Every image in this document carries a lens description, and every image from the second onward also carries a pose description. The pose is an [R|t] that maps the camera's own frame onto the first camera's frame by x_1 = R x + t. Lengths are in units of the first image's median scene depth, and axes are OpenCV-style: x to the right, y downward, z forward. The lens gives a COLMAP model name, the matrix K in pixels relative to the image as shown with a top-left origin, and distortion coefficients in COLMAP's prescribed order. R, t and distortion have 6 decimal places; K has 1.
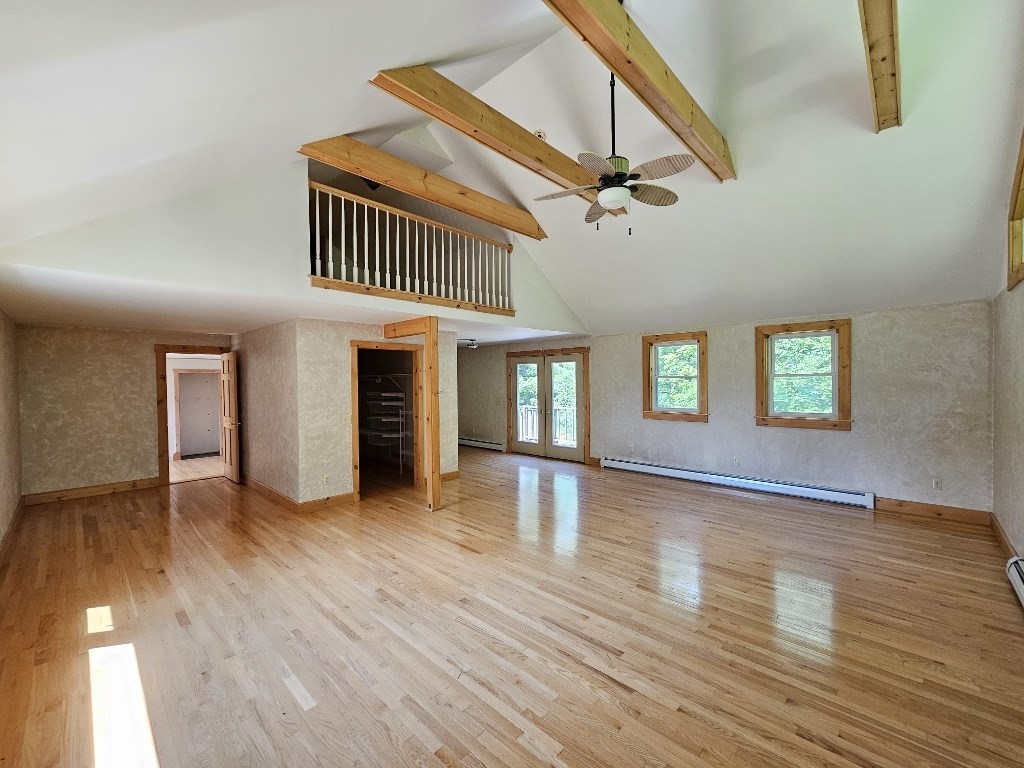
lens RADIAL K [[419.5, 0, 511.6], [0, 419.5, 383.5], [0, 0, 1]] dist [-0.000378, -0.000043]
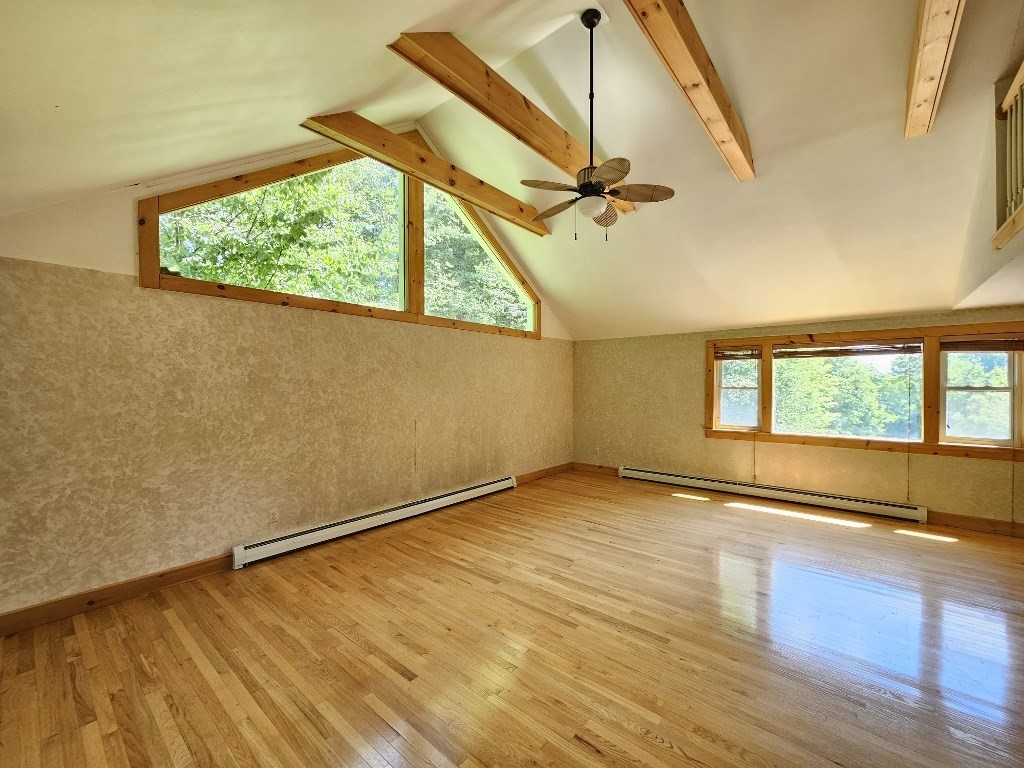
lens RADIAL K [[419.5, 0, 512.1], [0, 419.5, 384.4], [0, 0, 1]] dist [-0.000378, -0.000043]
pose [[-0.998135, 0.014525, -0.059293, 0.568404], [0.013988, 0.999857, 0.009466, -0.021602], [0.059422, 0.008619, -0.998196, 2.301062]]
